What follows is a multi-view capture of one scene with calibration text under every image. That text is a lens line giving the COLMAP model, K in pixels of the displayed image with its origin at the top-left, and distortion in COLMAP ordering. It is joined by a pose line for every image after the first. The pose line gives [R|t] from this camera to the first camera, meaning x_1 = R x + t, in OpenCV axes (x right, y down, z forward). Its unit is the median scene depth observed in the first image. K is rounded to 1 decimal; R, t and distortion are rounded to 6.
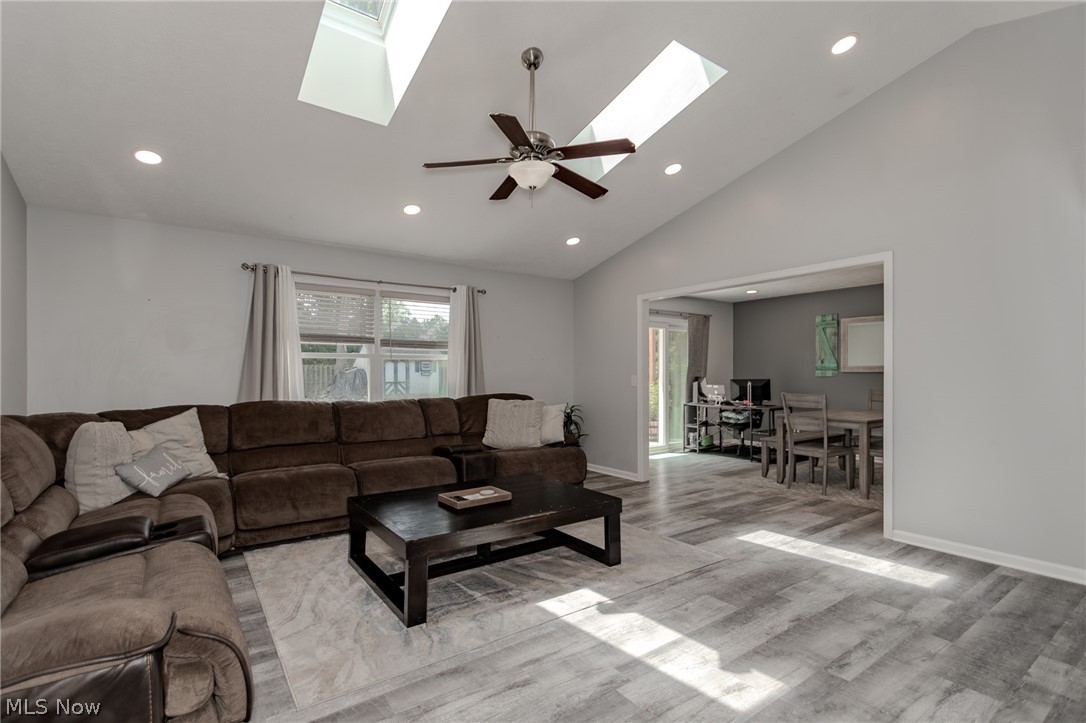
lens RADIAL K [[505.6, 0, 555.5], [0, 505.6, 368.7], [0, 0, 1]] dist [0.000654, -0.000355]
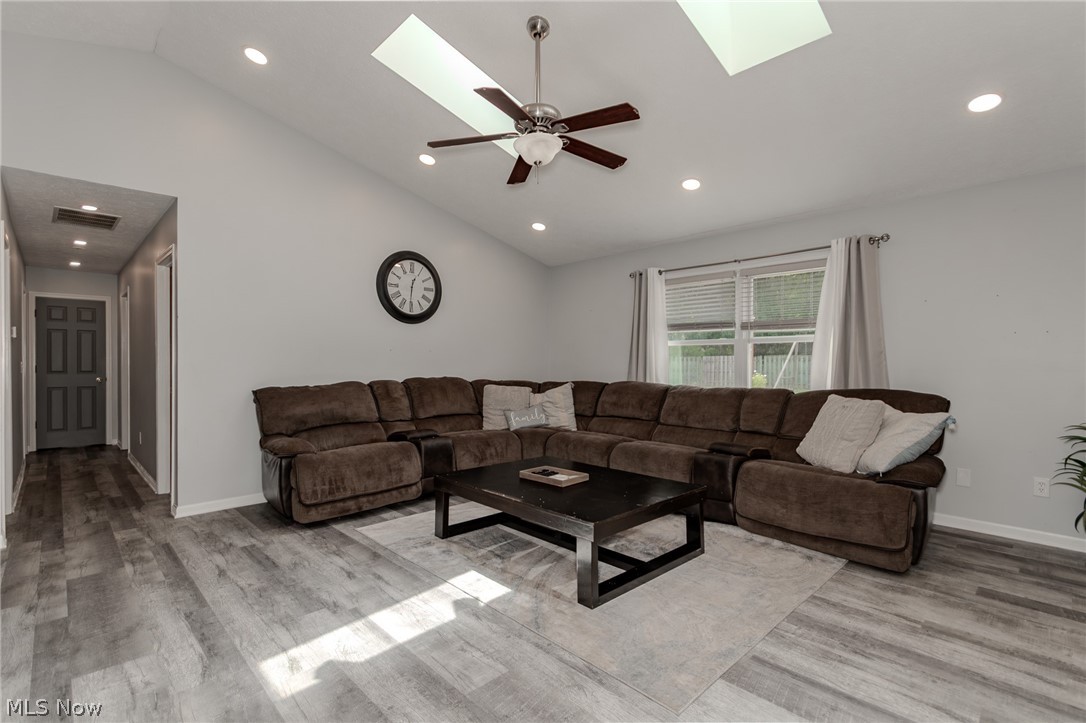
lens RADIAL K [[503.0, 0, 532.8], [0, 503.0, 365.3], [0, 0, 1]] dist [0.003400, 0.000352]
pose [[0.127289, 0.009336, -0.991822, 0.989459], [0.007439, 0.999919, 0.010367, 0.014915], [0.991838, -0.008698, 0.127209, 0.943595]]
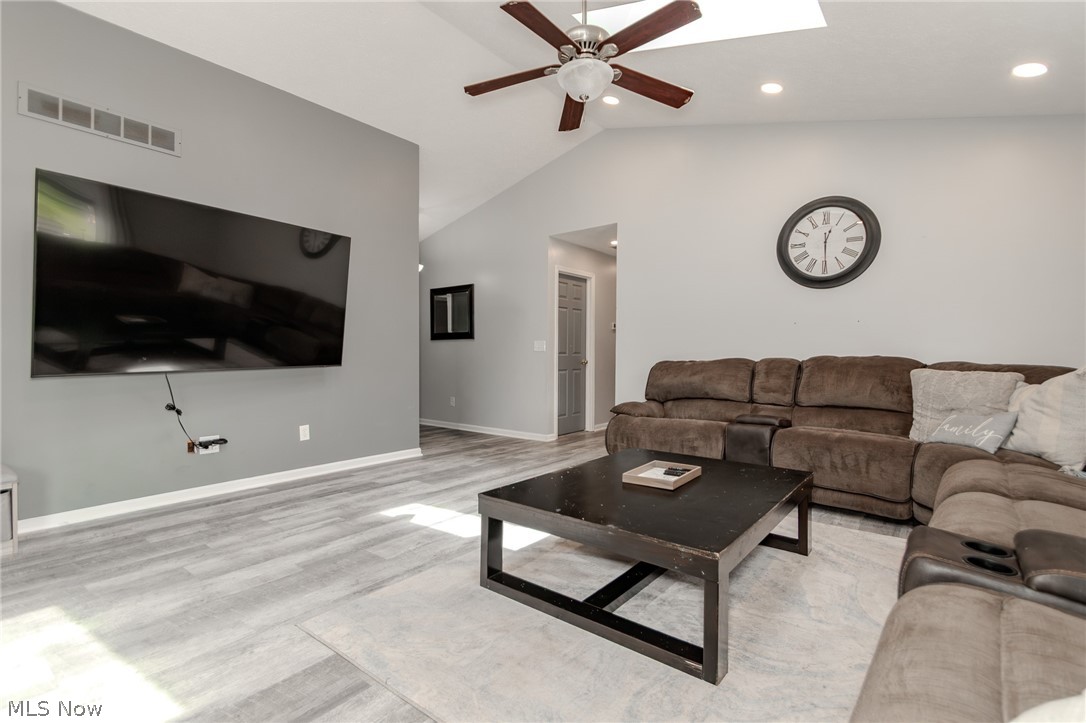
lens RADIAL K [[505.6, 0, 555.5], [0, 505.6, 368.7], [0, 0, 1]] dist [0.000654, -0.000355]
pose [[-0.959972, 0.009224, -0.279945, 0.257578], [0.003755, 0.999792, 0.020065, 0.080943], [0.280072, 0.018210, -0.959806, 1.956621]]
